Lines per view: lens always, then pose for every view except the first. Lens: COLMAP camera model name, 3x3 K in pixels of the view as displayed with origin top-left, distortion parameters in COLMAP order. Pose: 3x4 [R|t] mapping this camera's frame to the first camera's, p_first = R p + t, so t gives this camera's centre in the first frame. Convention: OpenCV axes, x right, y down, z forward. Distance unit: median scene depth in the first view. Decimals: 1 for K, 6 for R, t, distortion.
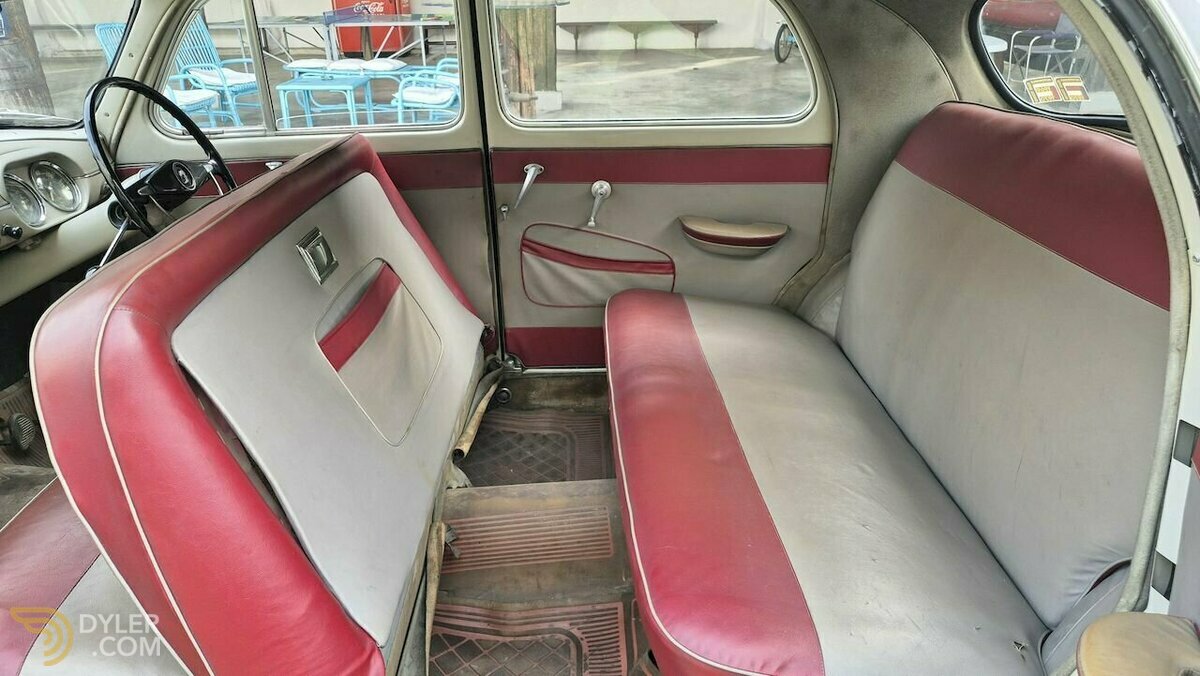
lens RADIAL K [[841.1, 0, 592.8], [0, 841.1, 338.5], [0, 0, 1]] dist [0.069642, -0.074066]
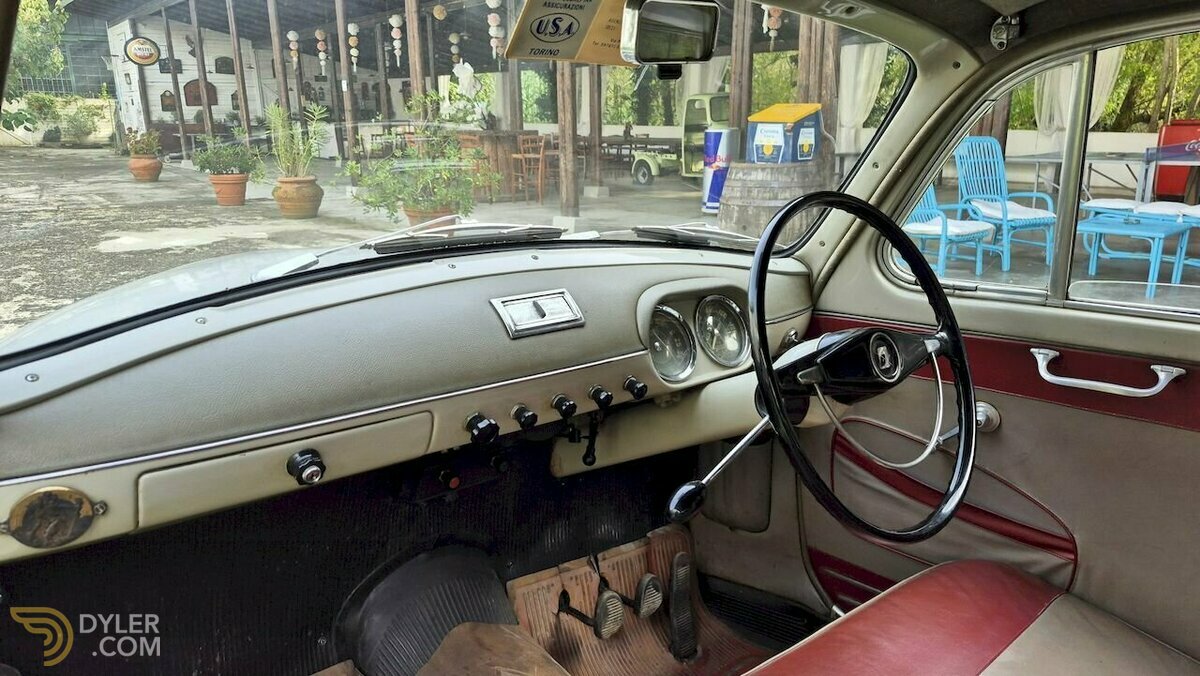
lens RADIAL K [[829.6, 0, 594.4], [0, 829.6, 342.6], [0, 0, 1]] dist [0.078124, -0.107717]
pose [[0.661108, 0.201469, -0.722735, -0.171487], [-0.300069, 0.953879, -0.008581, -0.119674], [0.687673, 0.222543, 0.691072, 0.403761]]
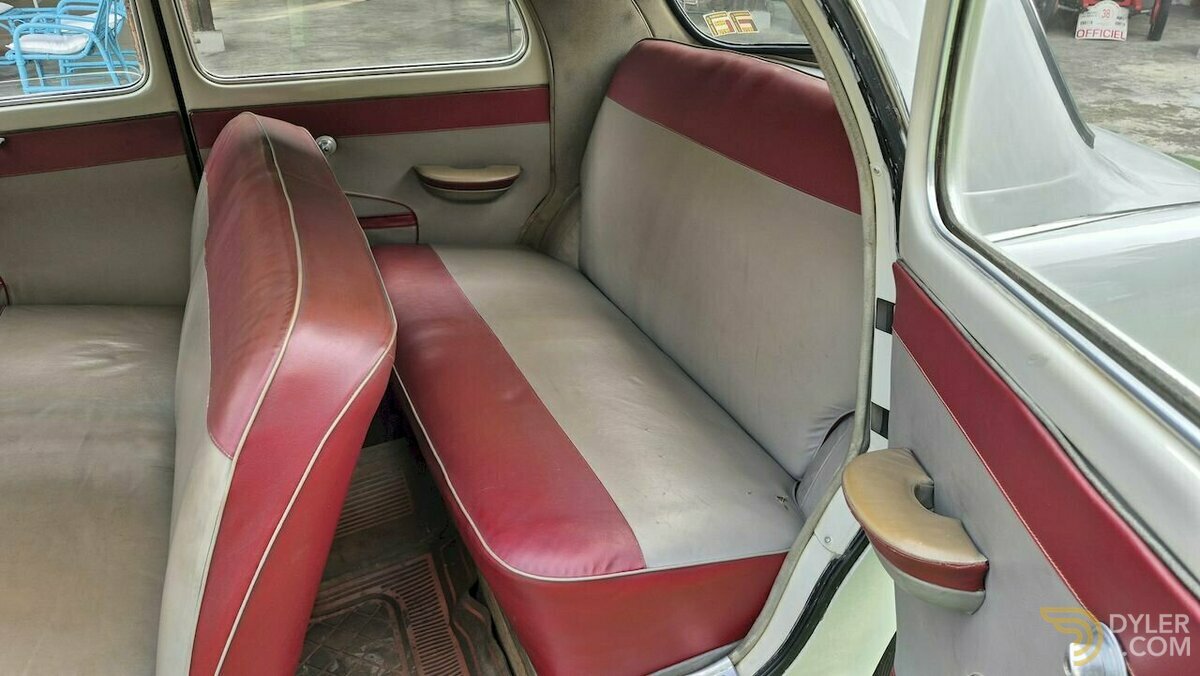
lens RADIAL K [[839.7, 0, 606.1], [0, 839.7, 332.4], [0, 0, 1]] dist [0.114399, -0.113005]
pose [[0.928975, -0.166952, 0.330353, -0.053896], [0.144137, 0.985218, 0.092578, -0.013642], [-0.340926, -0.038387, 0.939306, -0.025706]]
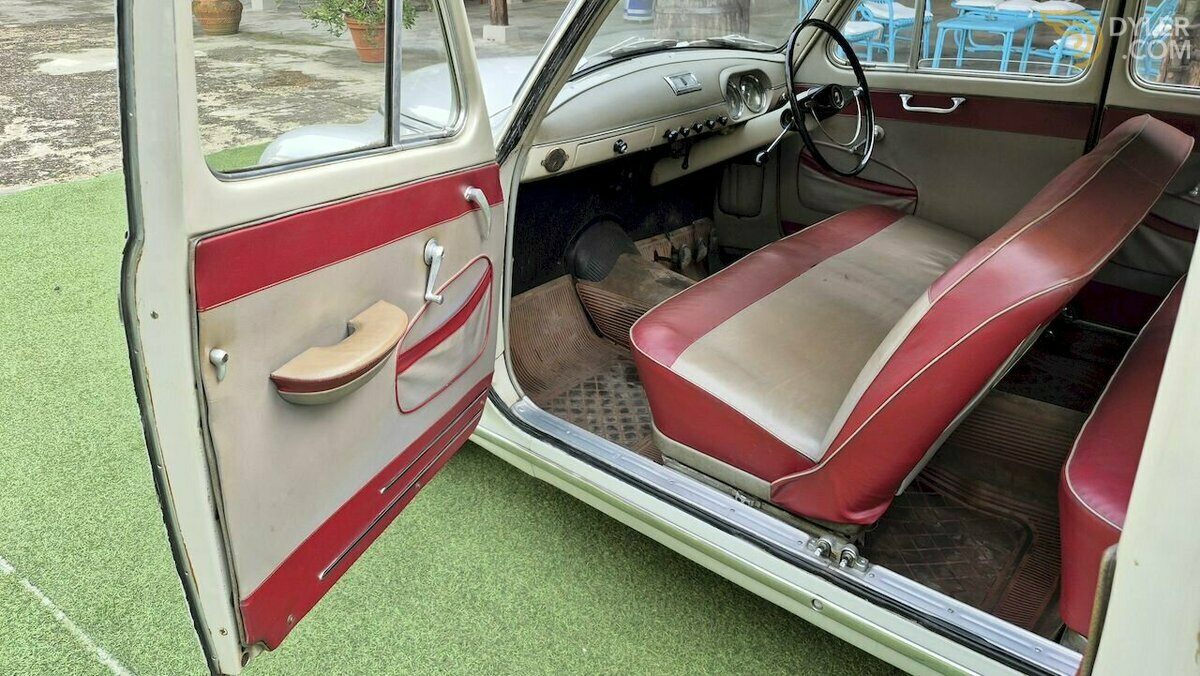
lens RADIAL K [[837.7, 0, 602.3], [0, 837.7, 335.7], [0, 0, 1]] dist [0.097715, -0.114555]
pose [[0.762206, 0.292305, -0.577580, 0.110316], [-0.252632, 0.955812, 0.150336, 0.056874], [0.596002, 0.031328, 0.802371, -0.258443]]
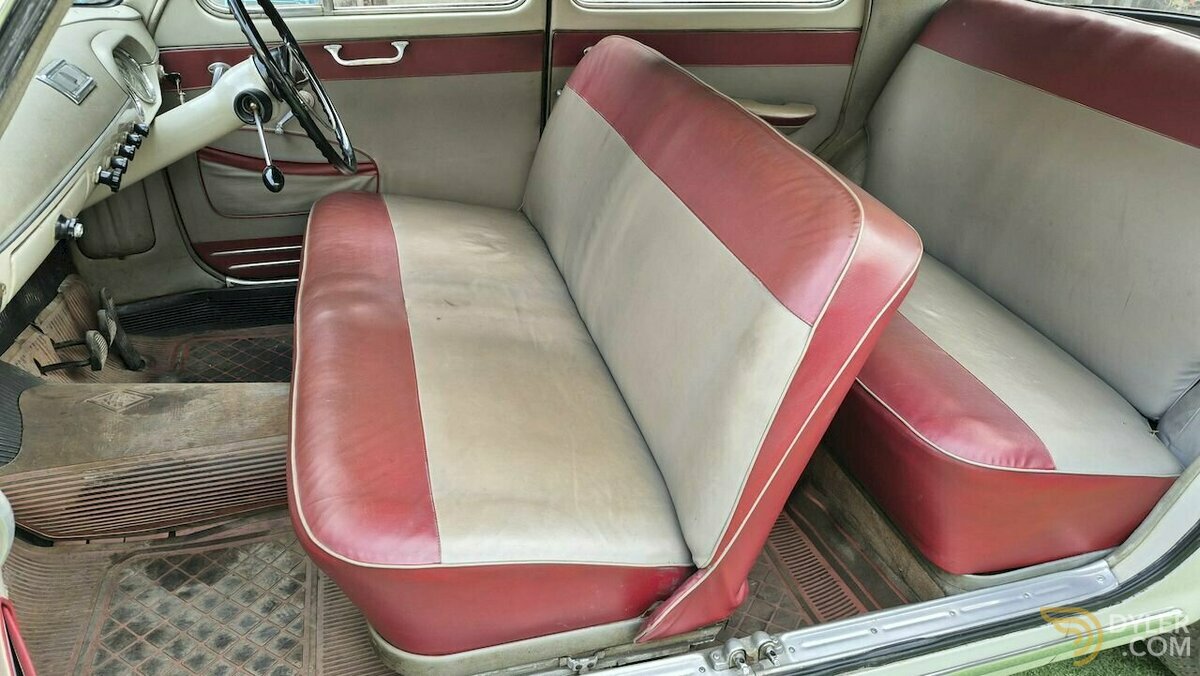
lens RADIAL K [[837.7, 0, 602.3], [0, 837.7, 335.7], [0, 0, 1]] dist [0.097715, -0.114555]
pose [[0.963164, -0.084462, 0.255307, -0.378879], [0.048016, 0.988154, 0.145764, -0.013595], [-0.264594, -0.128136, 0.955809, -0.017581]]
